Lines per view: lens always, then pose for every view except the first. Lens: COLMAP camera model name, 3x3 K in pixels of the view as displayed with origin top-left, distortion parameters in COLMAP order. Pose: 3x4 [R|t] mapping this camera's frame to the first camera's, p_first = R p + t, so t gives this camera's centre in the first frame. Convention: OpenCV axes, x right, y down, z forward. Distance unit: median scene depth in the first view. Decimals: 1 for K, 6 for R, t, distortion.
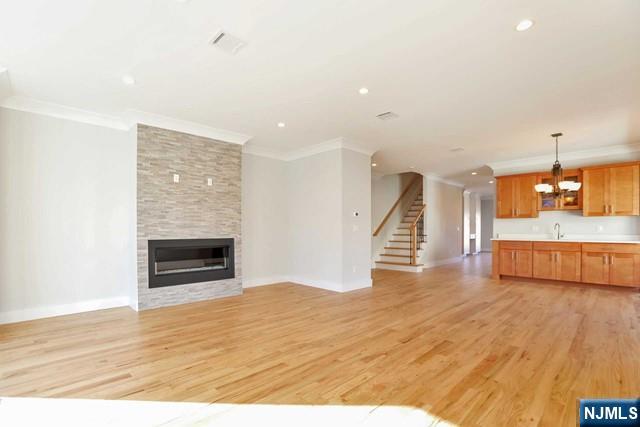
lens RADIAL K [[294.5, 0, 320.9], [0, 294.5, 217.8], [0, 0, 1]] dist [-0.000313, -0.000164]
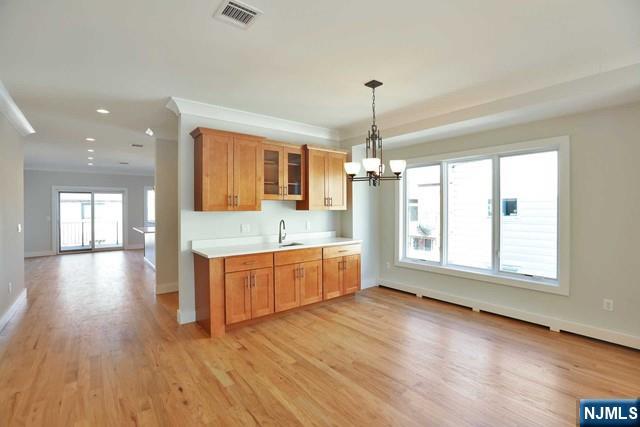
lens RADIAL K [[294.5, 0, 322.8], [0, 294.5, 214.5], [0, 0, 1]] dist [-0.000313, -0.000164]
pose [[0.101406, 0.017371, 0.994693, 0.144410], [-0.019482, 0.999690, -0.015472, 0.015098], [-0.994654, -0.017809, 0.101713, 0.843360]]
